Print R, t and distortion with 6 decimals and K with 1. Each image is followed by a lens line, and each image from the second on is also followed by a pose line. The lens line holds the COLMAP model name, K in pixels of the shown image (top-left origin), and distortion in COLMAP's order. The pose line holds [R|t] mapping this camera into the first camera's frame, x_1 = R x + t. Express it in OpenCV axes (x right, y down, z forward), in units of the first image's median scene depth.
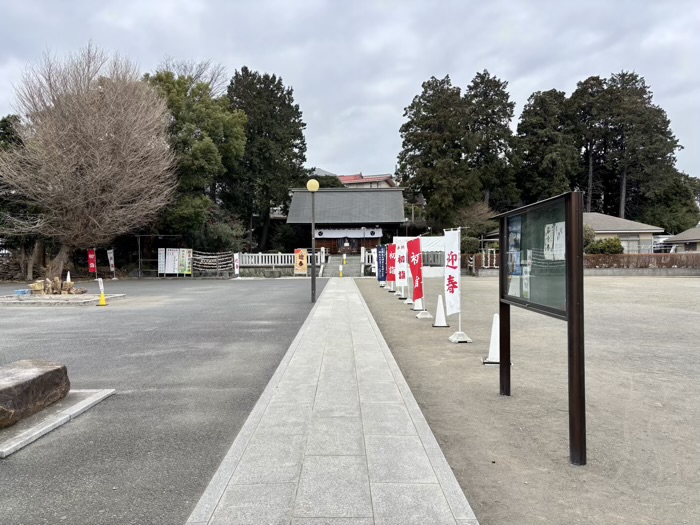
lens RADIAL K [[519.9, 0, 353.5], [0, 519.9, 261.2], [0, 0, 1]] dist [0.019459, -0.003185]
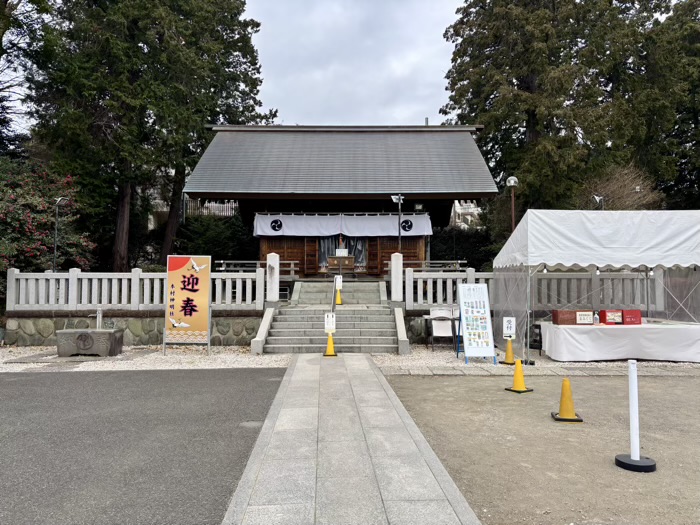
lens RADIAL K [[519.9, 0, 353.5], [0, 519.9, 261.2], [0, 0, 1]] dist [0.019459, -0.003185]
pose [[0.999397, 0.008066, 0.033767, -0.019071], [-0.006302, 0.998626, -0.052032, -0.005455], [-0.034140, 0.051788, 0.998074, 0.647709]]
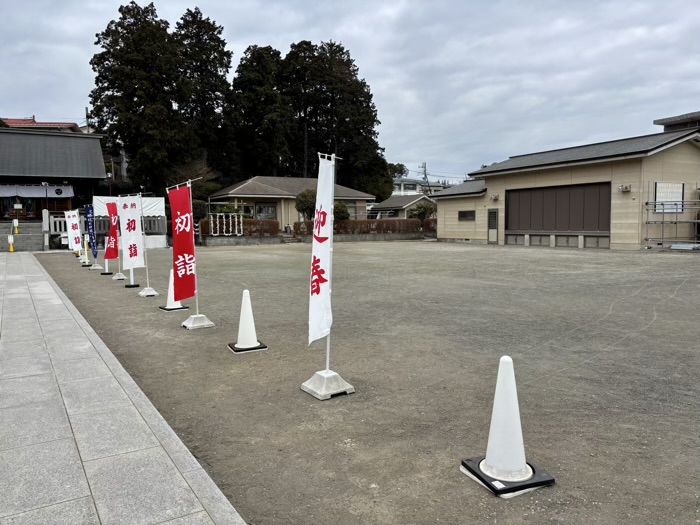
lens RADIAL K [[519.9, 0, 353.5], [0, 519.9, 261.2], [0, 0, 1]] dist [0.019459, -0.003185]
pose [[0.848131, -0.041423, 0.528164, -0.005826], [0.008251, 0.997851, 0.065009, 0.000514], [-0.529722, -0.050778, 0.846650, 0.135943]]
